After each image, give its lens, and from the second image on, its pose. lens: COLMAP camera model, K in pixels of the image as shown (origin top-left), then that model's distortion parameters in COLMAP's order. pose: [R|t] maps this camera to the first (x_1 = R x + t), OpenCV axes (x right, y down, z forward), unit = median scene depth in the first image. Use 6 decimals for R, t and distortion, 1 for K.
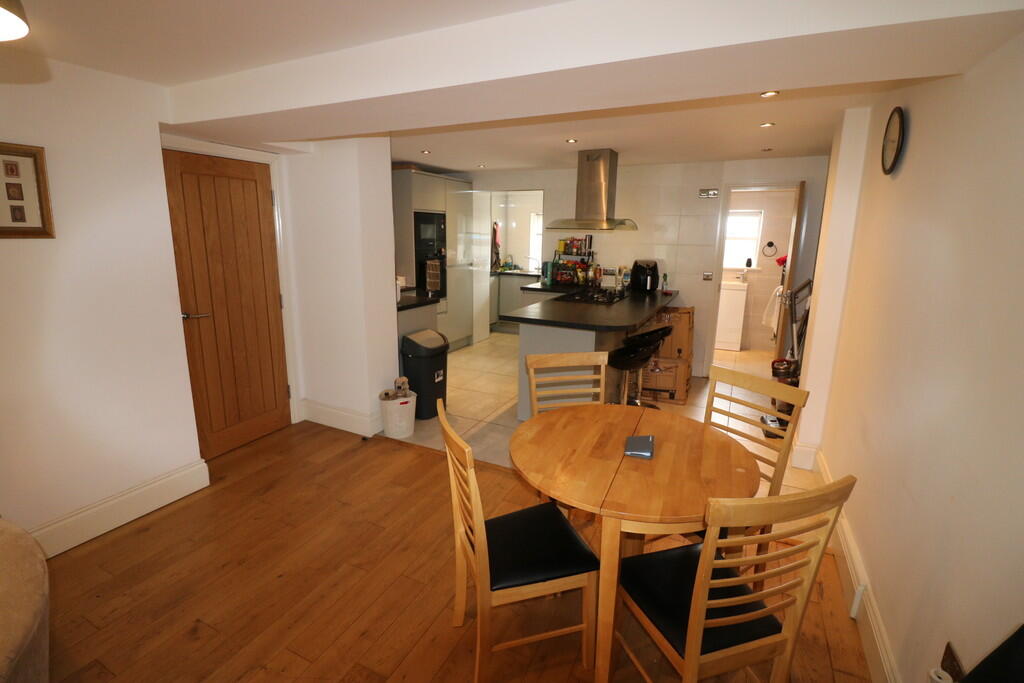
lens RADIAL K [[469.1, 0, 508.0], [0, 469.1, 323.3], [0, 0, 1]] dist [0.001139, -0.015355]
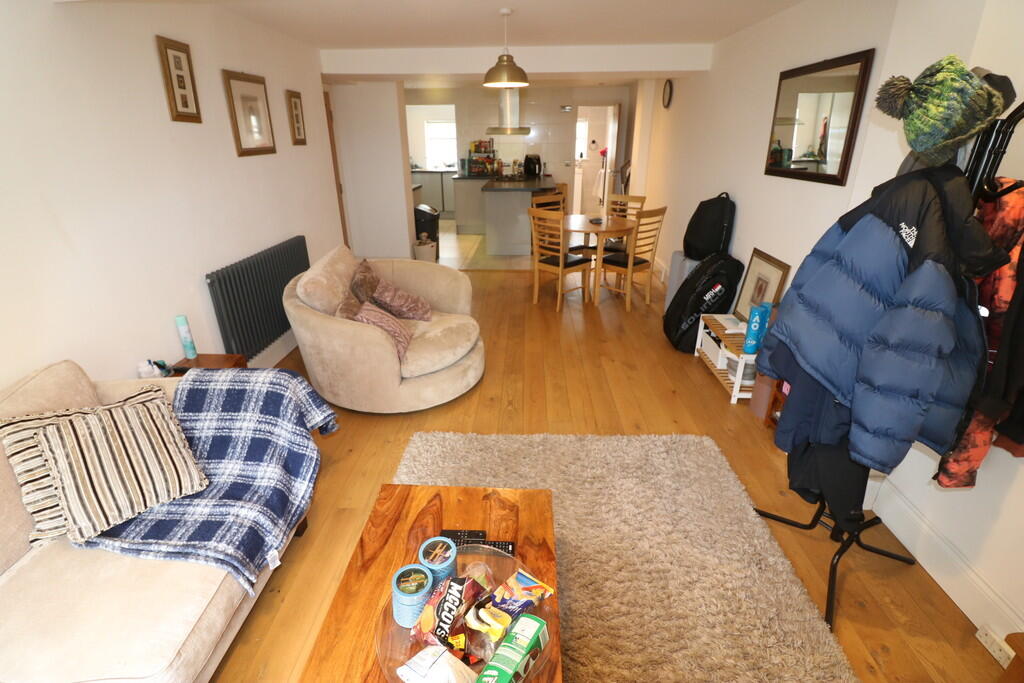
lens RADIAL K [[469.1, 0, 508.0], [0, 469.1, 323.3], [0, 0, 1]] dist [0.001139, -0.015355]
pose [[0.914060, -0.167649, 0.369307, -0.413730], [0.094507, 0.973545, 0.208035, 0.073230], [-0.394414, -0.155255, 0.905723, -0.428181]]
